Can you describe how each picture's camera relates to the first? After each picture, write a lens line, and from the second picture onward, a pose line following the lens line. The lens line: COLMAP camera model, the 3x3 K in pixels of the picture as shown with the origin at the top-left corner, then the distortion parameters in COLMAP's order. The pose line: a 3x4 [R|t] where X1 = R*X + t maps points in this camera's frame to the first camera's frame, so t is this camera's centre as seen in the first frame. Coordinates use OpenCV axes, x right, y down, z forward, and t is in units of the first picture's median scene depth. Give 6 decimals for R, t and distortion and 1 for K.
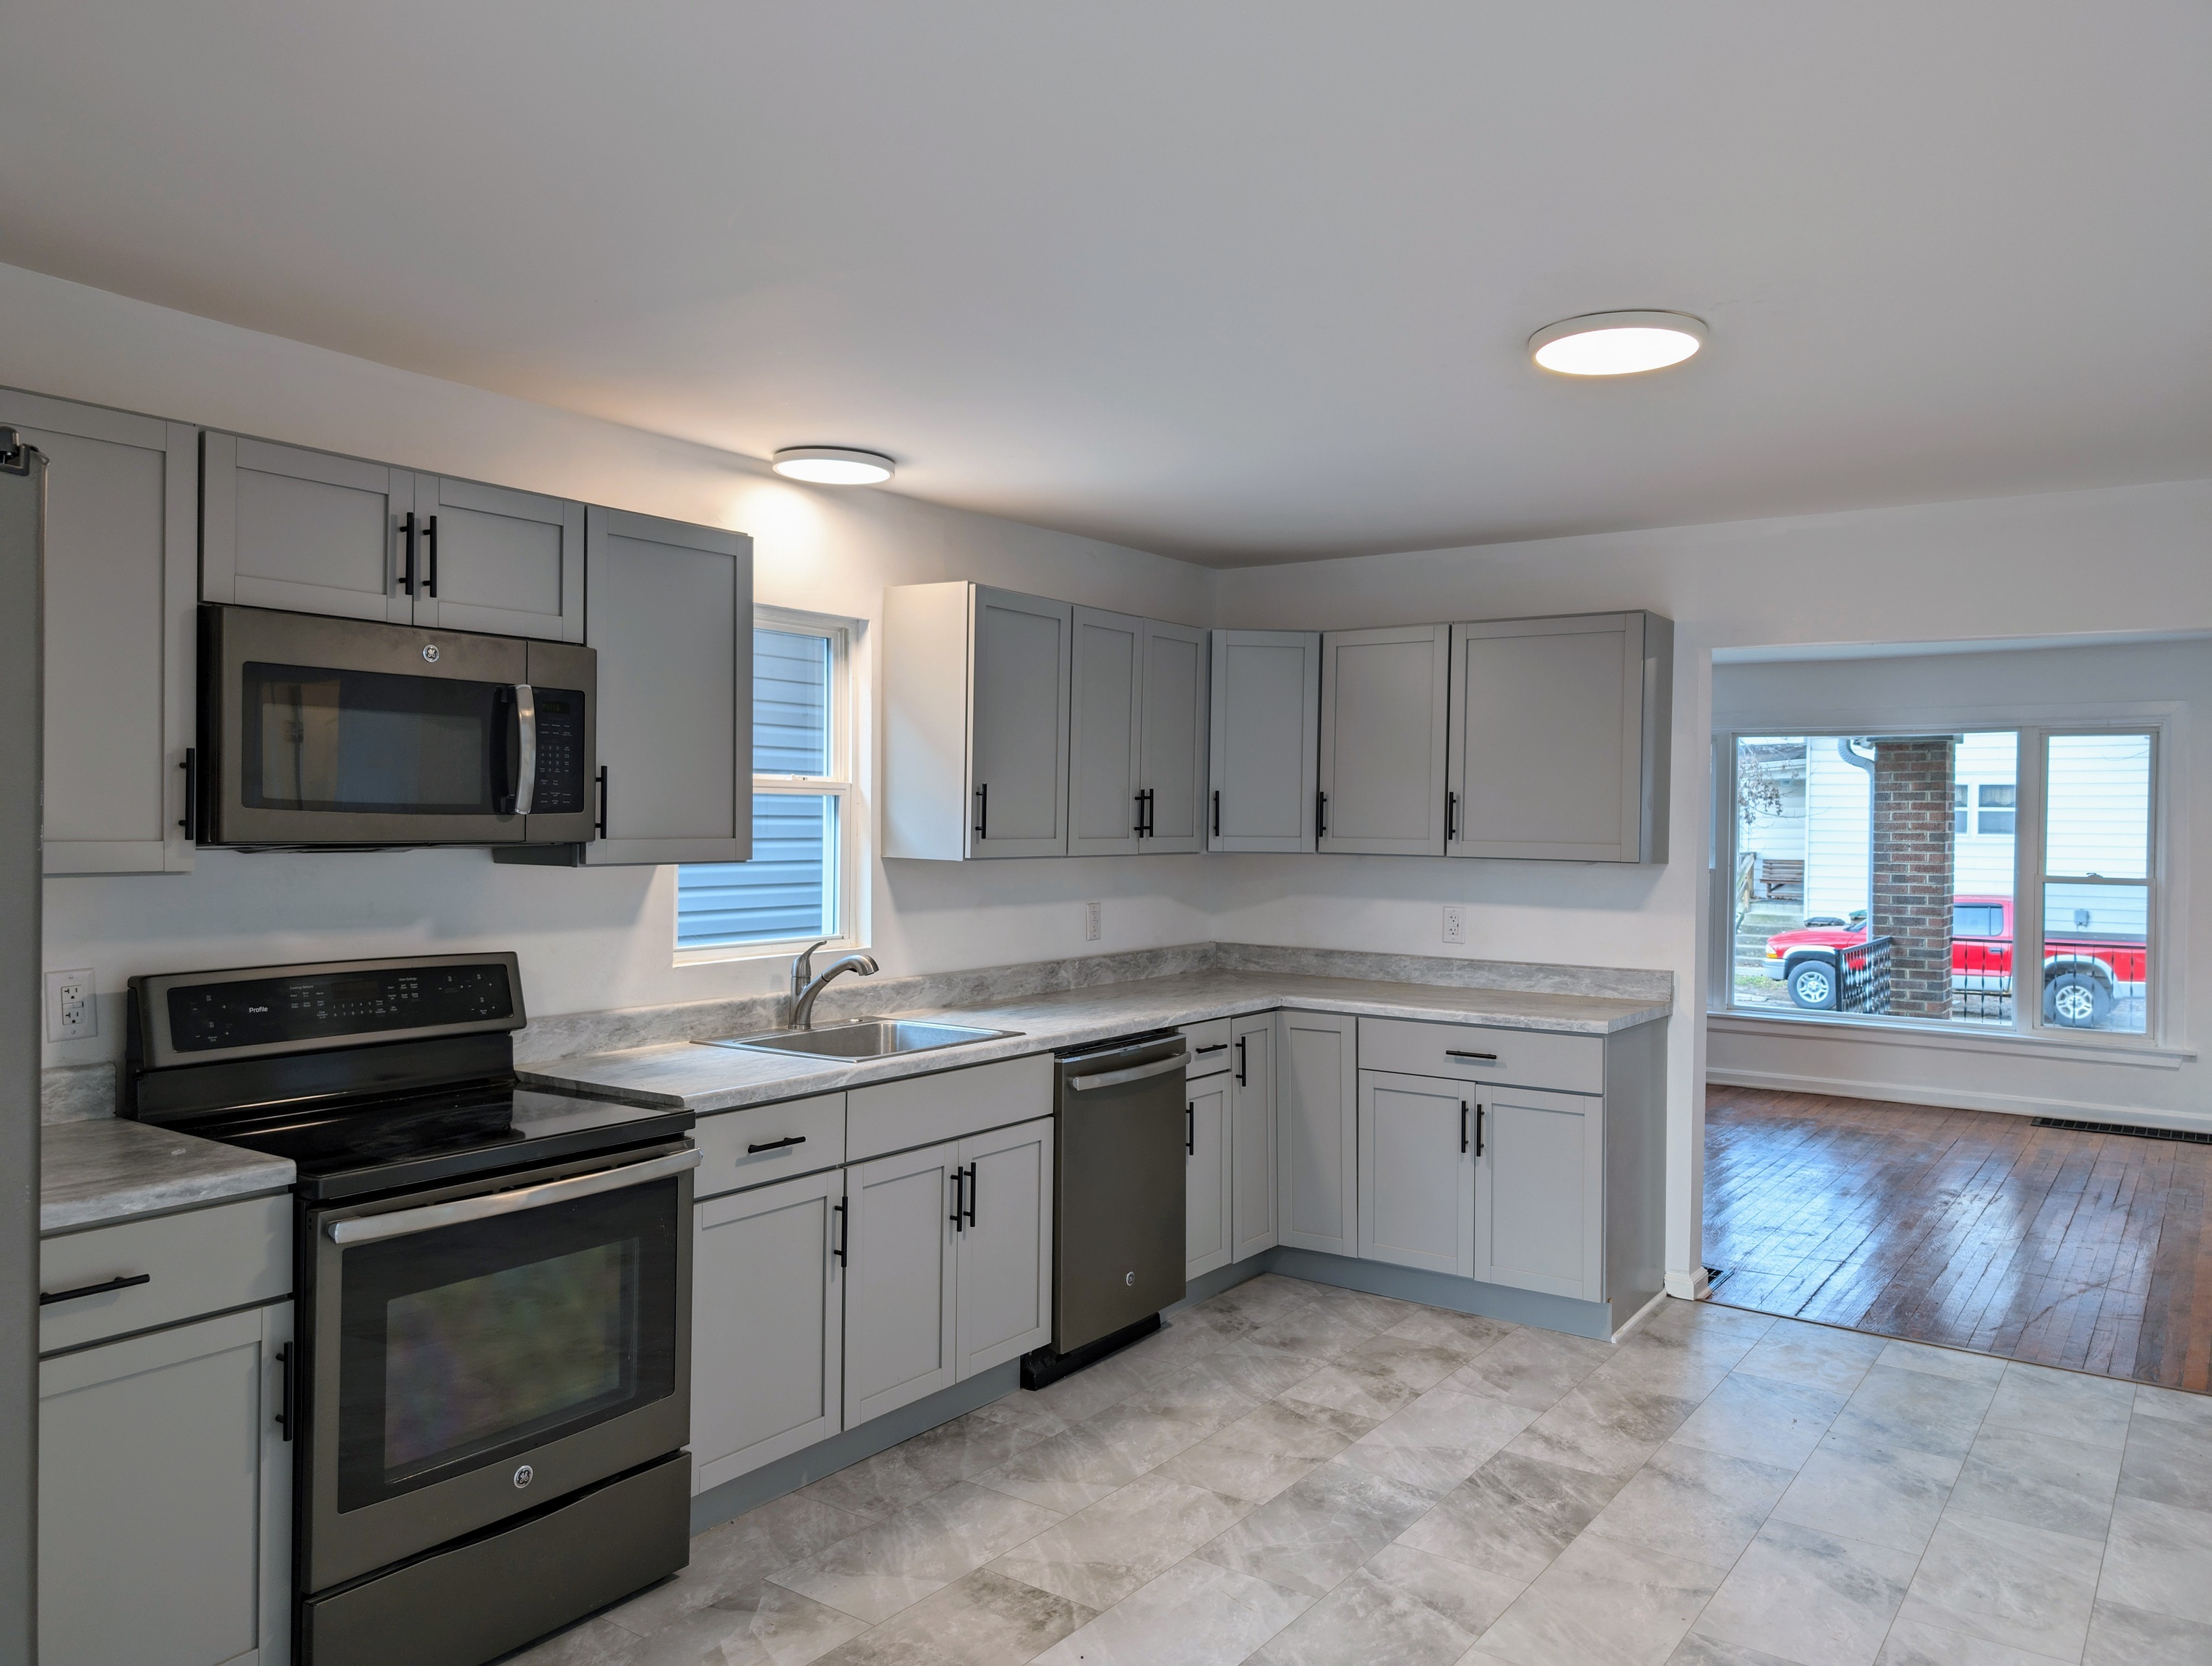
lens RADIAL K [[1576.6, 0, 1111.4], [0, 1576.6, 835.7], [0, 0, 1]] dist [0.039531, -0.040946]
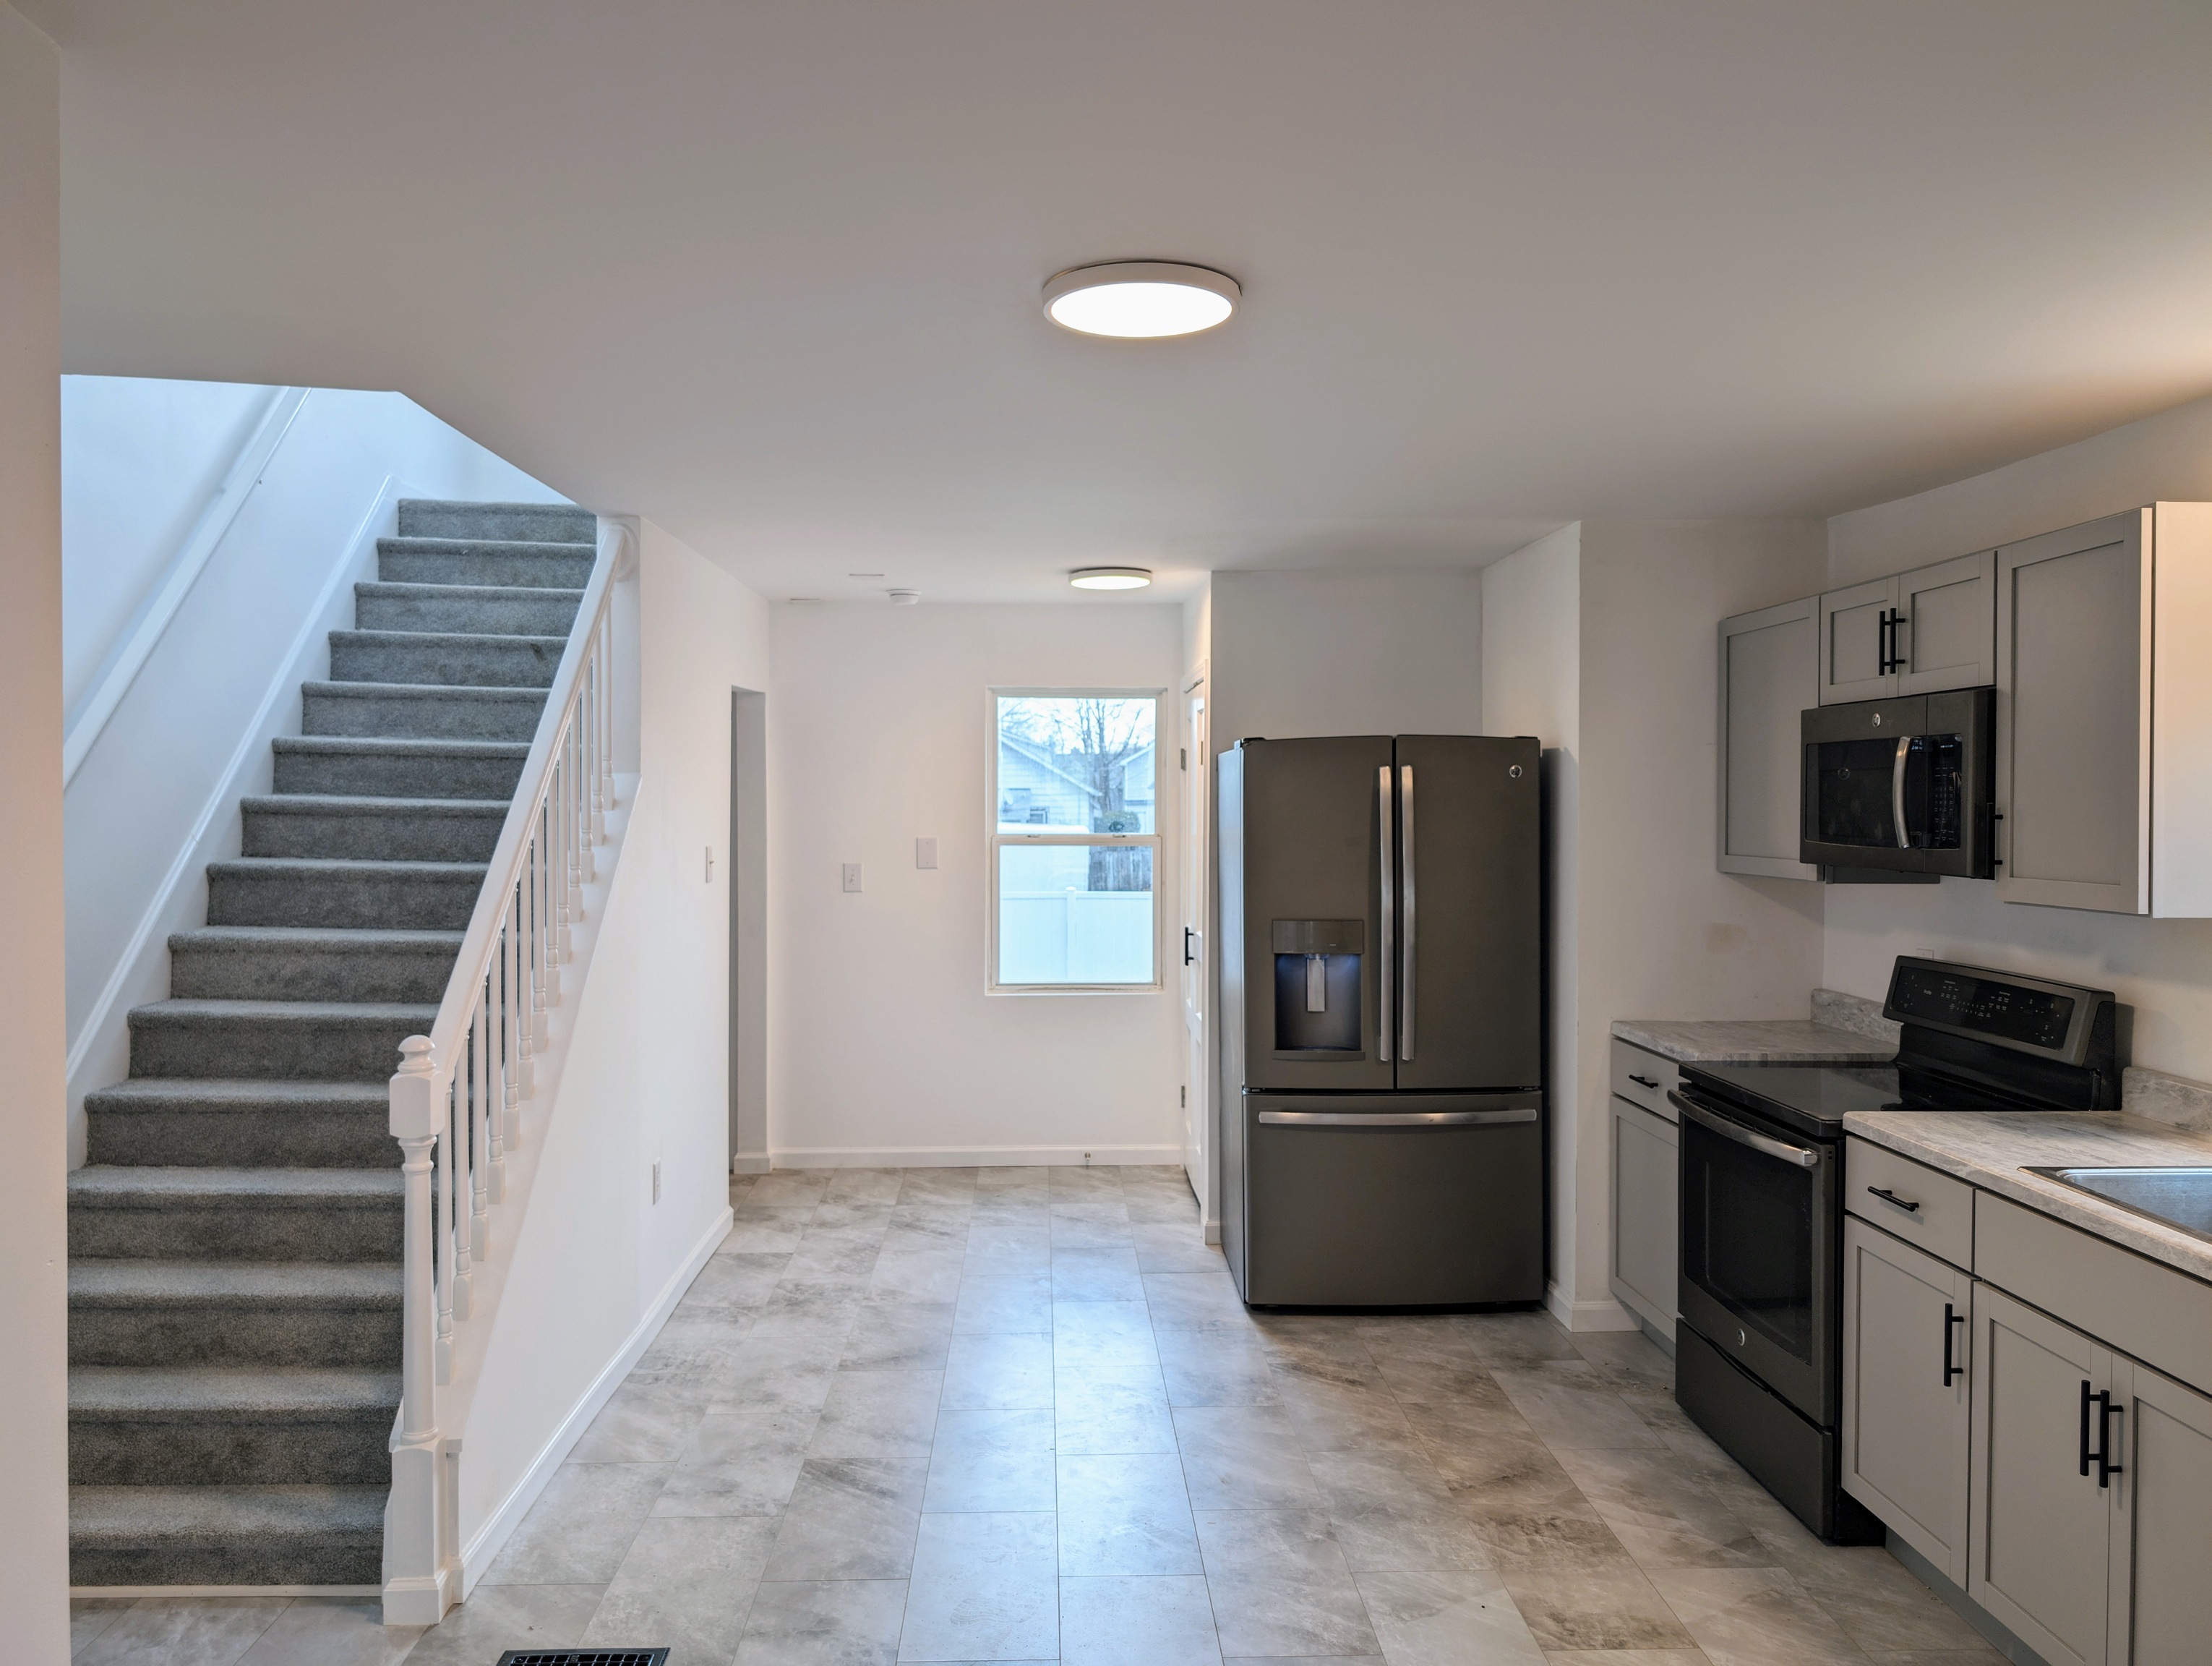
lens RADIAL K [[1576.6, 0, 1111.4], [0, 1576.6, 835.7], [0, 0, 1]] dist [0.039531, -0.040946]
pose [[-0.773538, 0.000755, -0.633750, 0.726806], [-0.020227, 0.999460, 0.025879, -0.037143], [0.633428, 0.032837, -0.773105, 1.374757]]
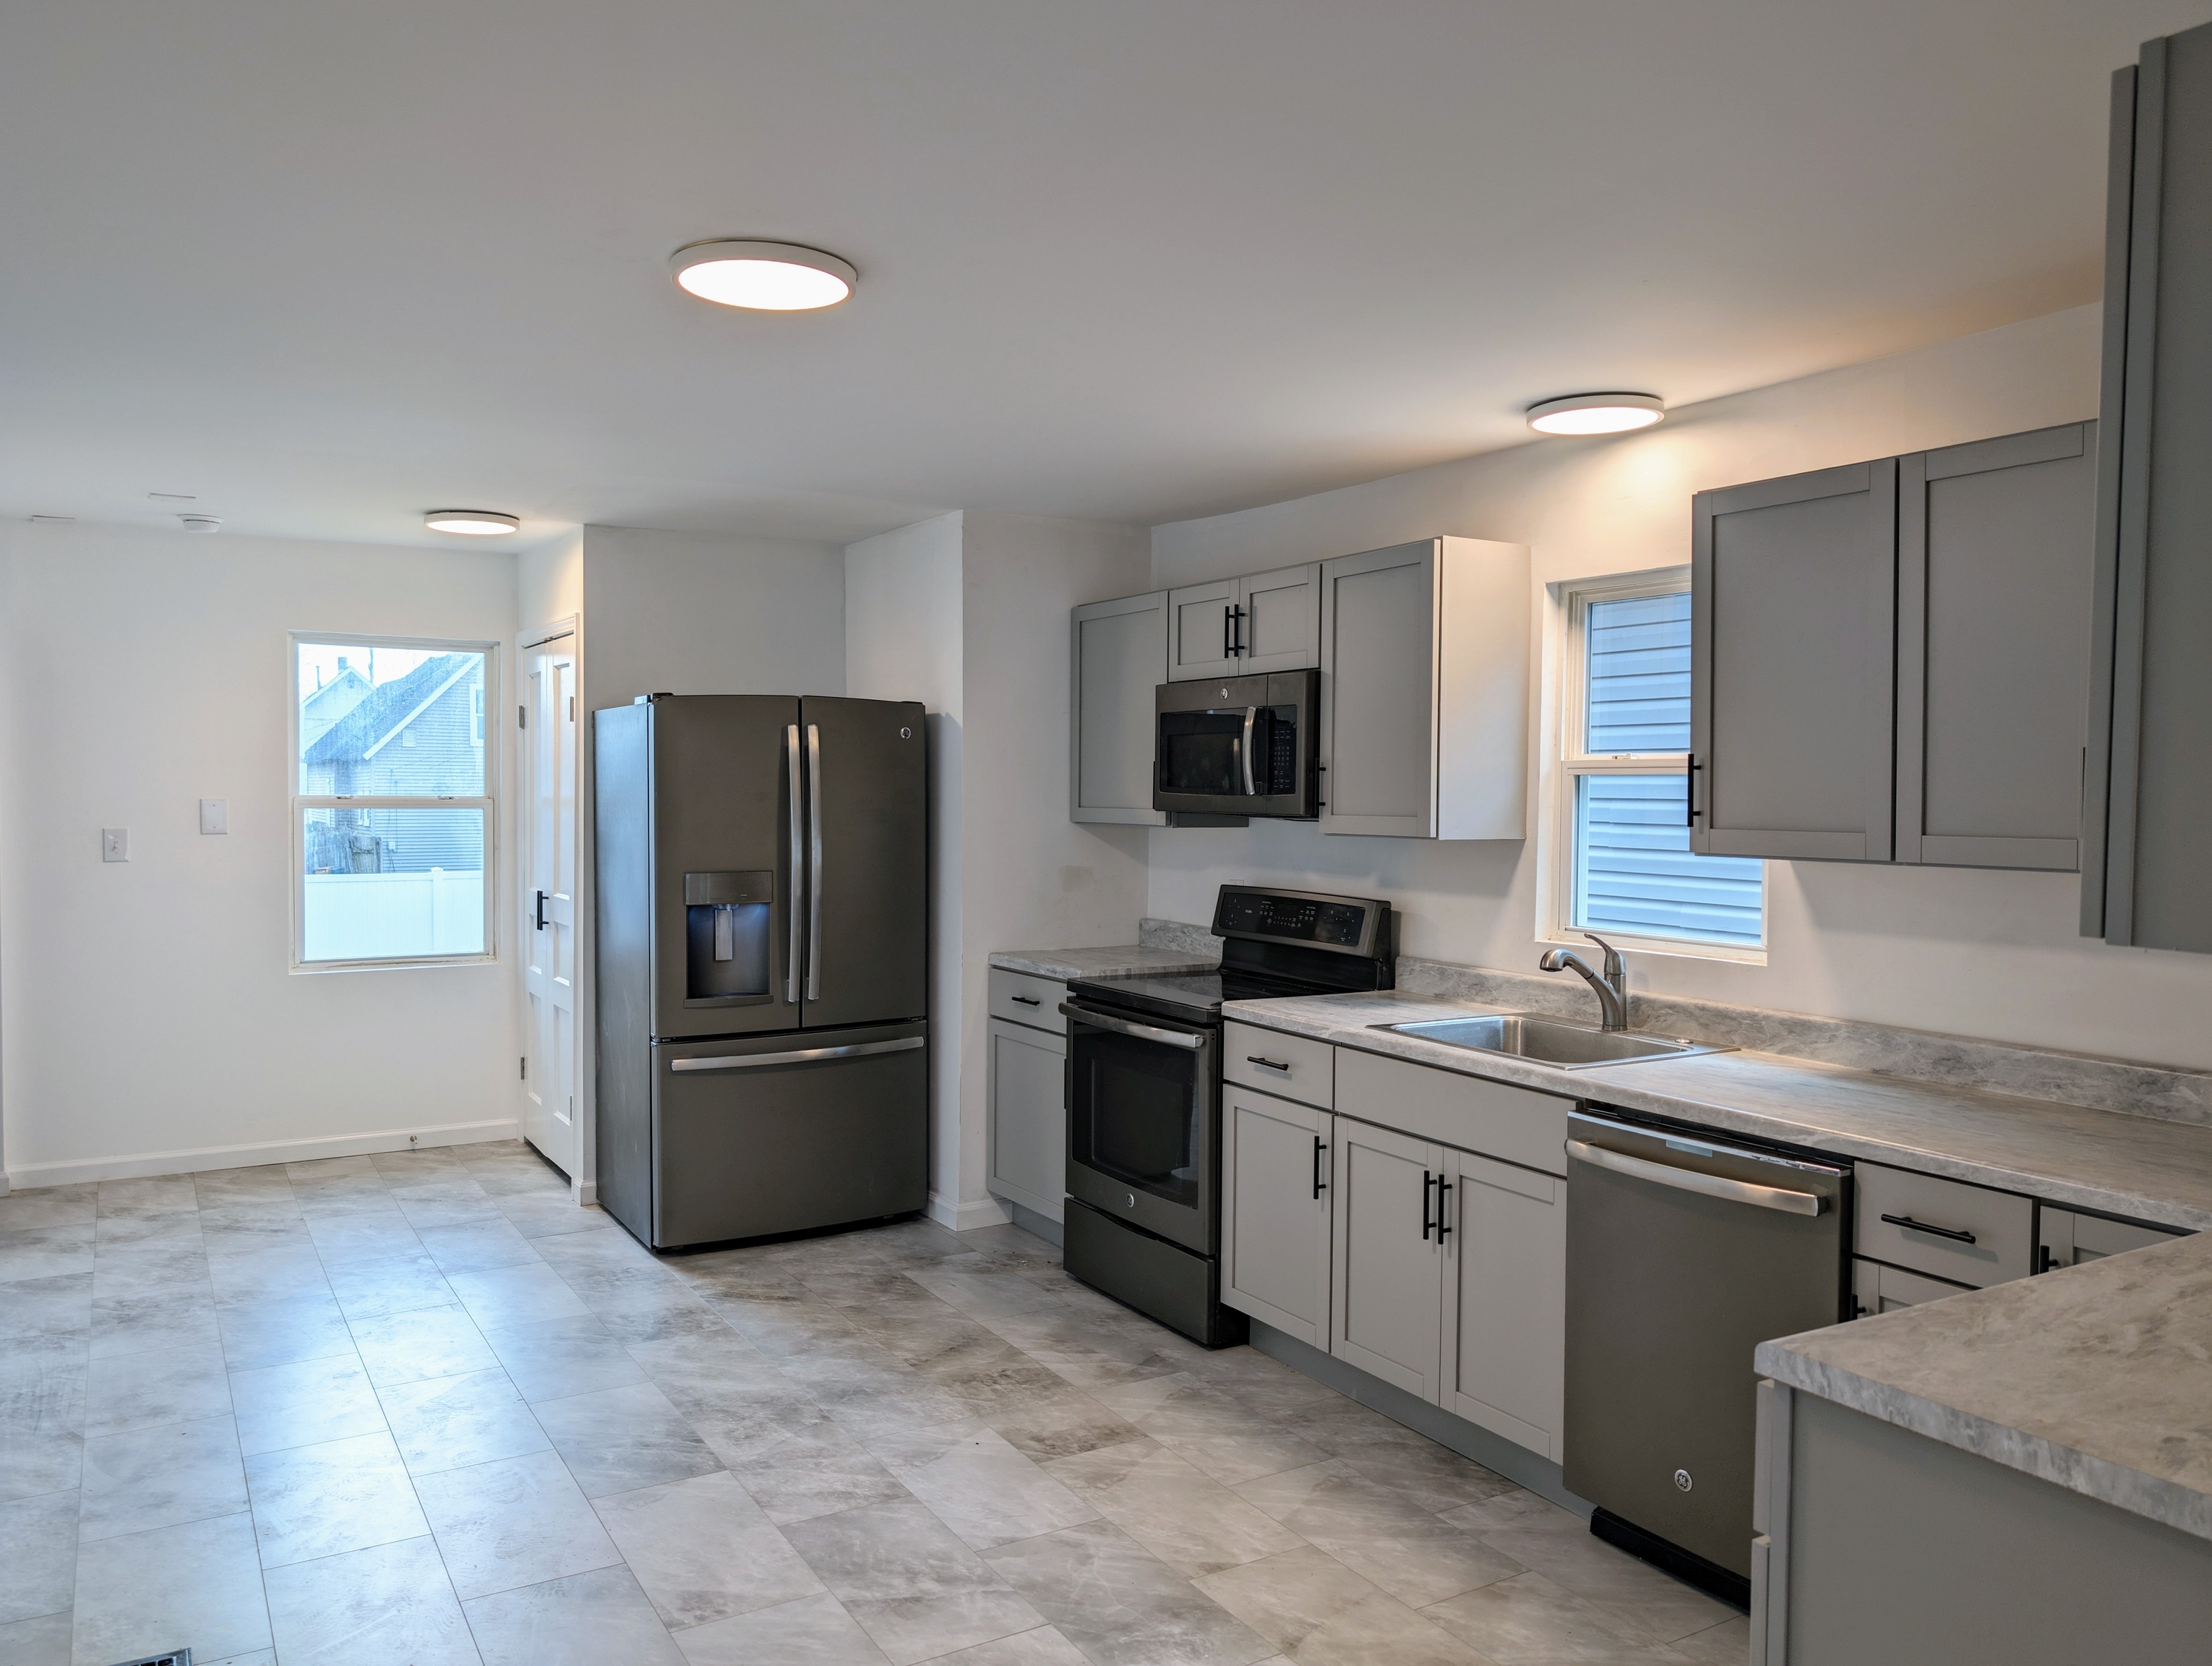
lens RADIAL K [[1576.6, 0, 1111.4], [0, 1576.6, 835.7], [0, 0, 1]] dist [0.039531, -0.040946]
pose [[-0.374834, 0.013053, -0.927000, 0.921360], [-0.027092, 0.999320, 0.025026, -0.008091], [0.926696, 0.034495, -0.374225, 1.282160]]
